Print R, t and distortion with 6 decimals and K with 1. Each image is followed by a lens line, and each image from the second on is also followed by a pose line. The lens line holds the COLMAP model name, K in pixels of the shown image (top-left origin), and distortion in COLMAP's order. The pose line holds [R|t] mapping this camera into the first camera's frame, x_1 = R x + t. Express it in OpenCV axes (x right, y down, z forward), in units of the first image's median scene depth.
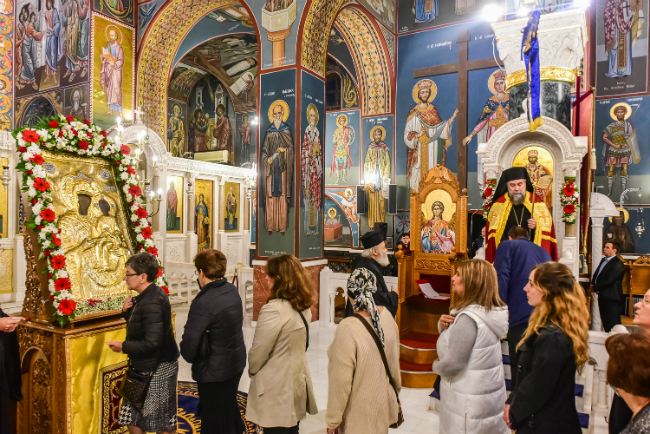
lens RADIAL K [[482.1, 0, 323.7], [0, 482.1, 219.1], [0, 0, 1]] dist [-0.004361, 0.000193]
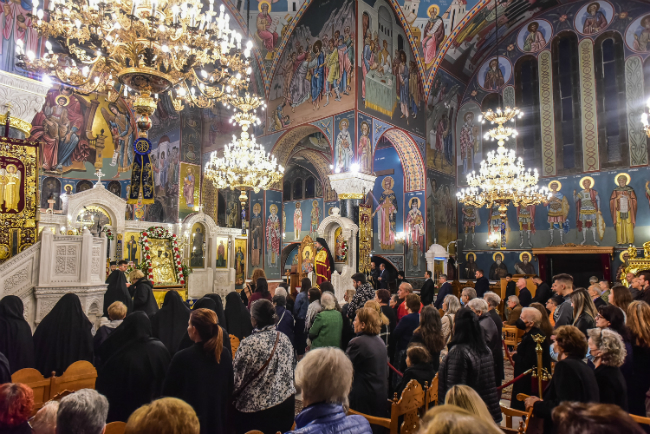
lens RADIAL K [[458.2, 0, 323.6], [0, 458.2, 219.4], [0, 0, 1]] dist [0.007670, 0.003905]
pose [[0.977513, -0.024696, -0.209422, 0.599797], [0.003905, 0.995068, -0.099117, 0.023792], [0.210837, 0.096070, 0.972789, -0.870694]]
